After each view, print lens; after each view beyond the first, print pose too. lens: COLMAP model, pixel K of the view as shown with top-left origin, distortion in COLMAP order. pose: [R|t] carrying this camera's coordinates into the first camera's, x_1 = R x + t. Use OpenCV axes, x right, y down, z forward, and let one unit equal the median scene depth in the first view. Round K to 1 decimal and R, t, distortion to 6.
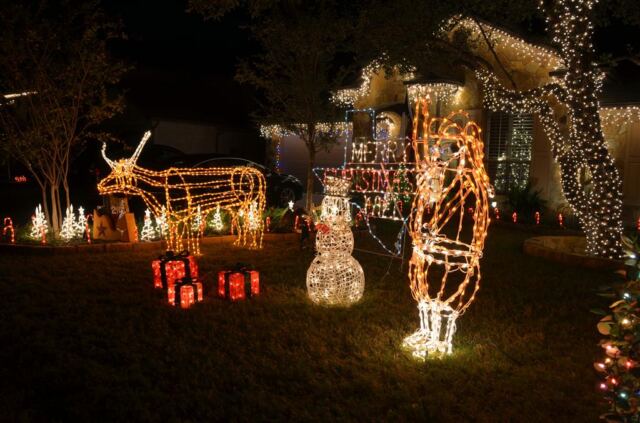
lens RADIAL K [[505.3, 0, 321.8], [0, 505.3, 213.6], [0, 0, 1]] dist [-0.157278, 0.124925]
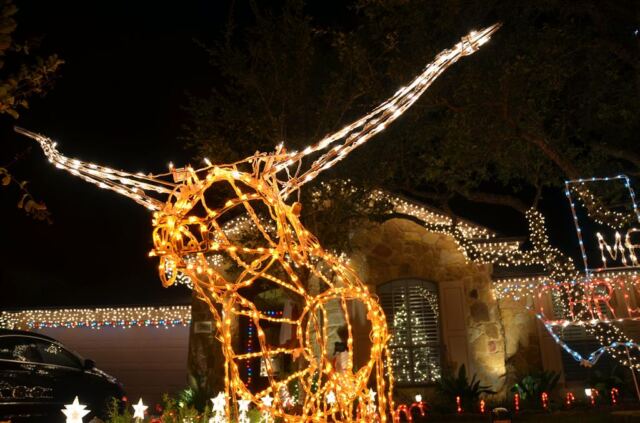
lens RADIAL K [[505.3, 0, 321.8], [0, 505.3, 213.6], [0, 0, 1]] dist [-0.157278, 0.124925]
pose [[0.817980, 0.153106, 0.554497, -0.443479], [0.101716, 0.910244, -0.401384, 0.022054], [-0.566182, 0.384725, 0.728988, 0.706456]]
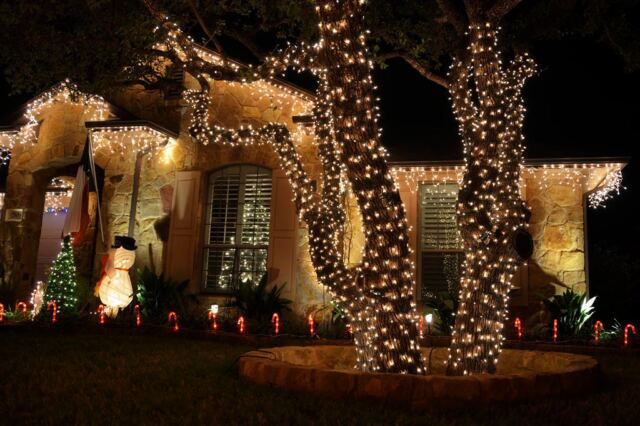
lens RADIAL K [[566.6, 0, 359.4], [0, 566.6, 190.9], [0, 0, 1]] dist [-0.166377, 0.143377]
pose [[0.862045, 0.087755, 0.499177, 0.234343], [0.051413, 0.964675, -0.258376, 0.051548], [-0.504218, 0.248396, 0.827082, 0.466875]]
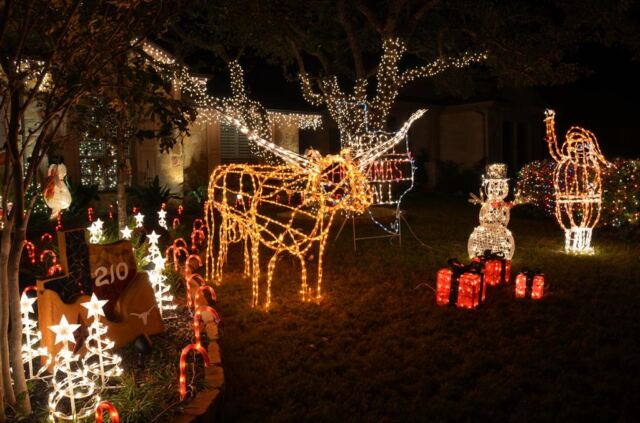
lens RADIAL K [[500.4, 0, 320.0], [0, 500.4, 211.5], [0, 0, 1]] dist [-0.155727, 0.122091]
pose [[0.160877, -0.117083, 0.980005, -0.858456], [0.115016, 0.988398, 0.099205, -0.087025], [-0.980250, 0.096756, 0.172477, 0.822020]]
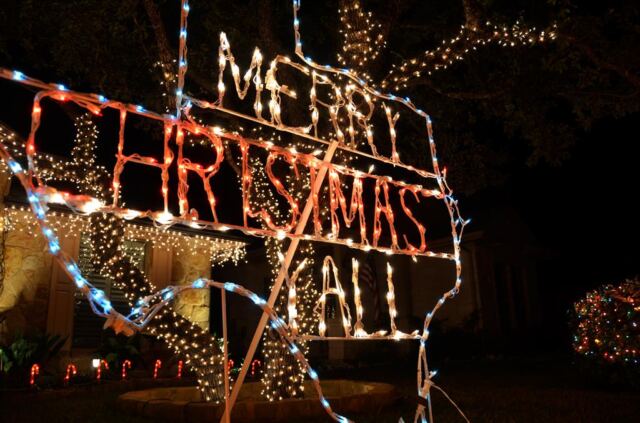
lens RADIAL K [[505.3, 0, 321.8], [0, 505.3, 213.6], [0, 0, 1]] dist [-0.157278, 0.124925]
pose [[0.058702, 0.227792, 0.971939, -0.131684], [0.120861, 0.964834, -0.233427, 0.003699], [-0.990932, 0.131172, 0.029106, 0.874204]]
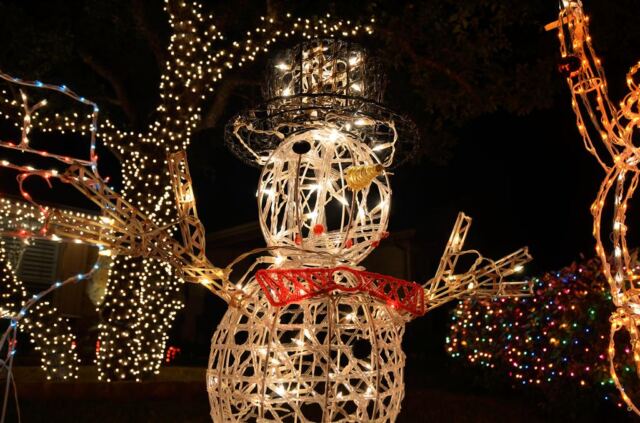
lens RADIAL K [[500.4, 0, 320.0], [0, 500.4, 211.5], [0, 0, 1]] dist [-0.155727, 0.122091]
pose [[0.034131, 0.221072, 0.974660, -0.117486], [0.081006, 0.971408, -0.223171, 0.026641], [-0.996129, 0.086570, 0.015247, 0.666190]]
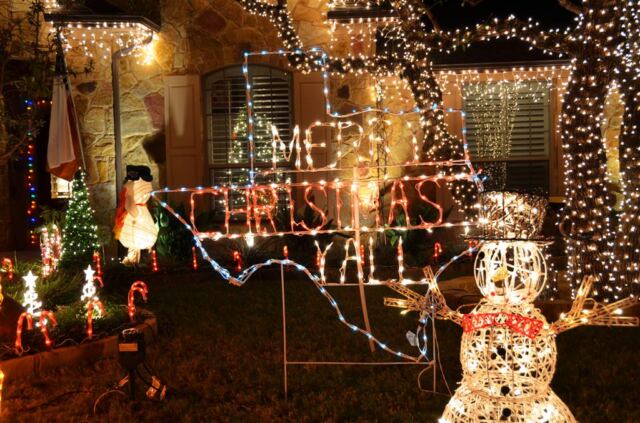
lens RADIAL K [[824.9, 0, 320.5], [0, 824.9, 218.0], [0, 0, 1]] dist [0.117237, 0.063643]
pose [[0.760237, -0.080443, 0.644646, -0.348975], [0.115468, 0.993236, -0.012229, -0.042046], [-0.639302, 0.083733, 0.764383, 0.385754]]
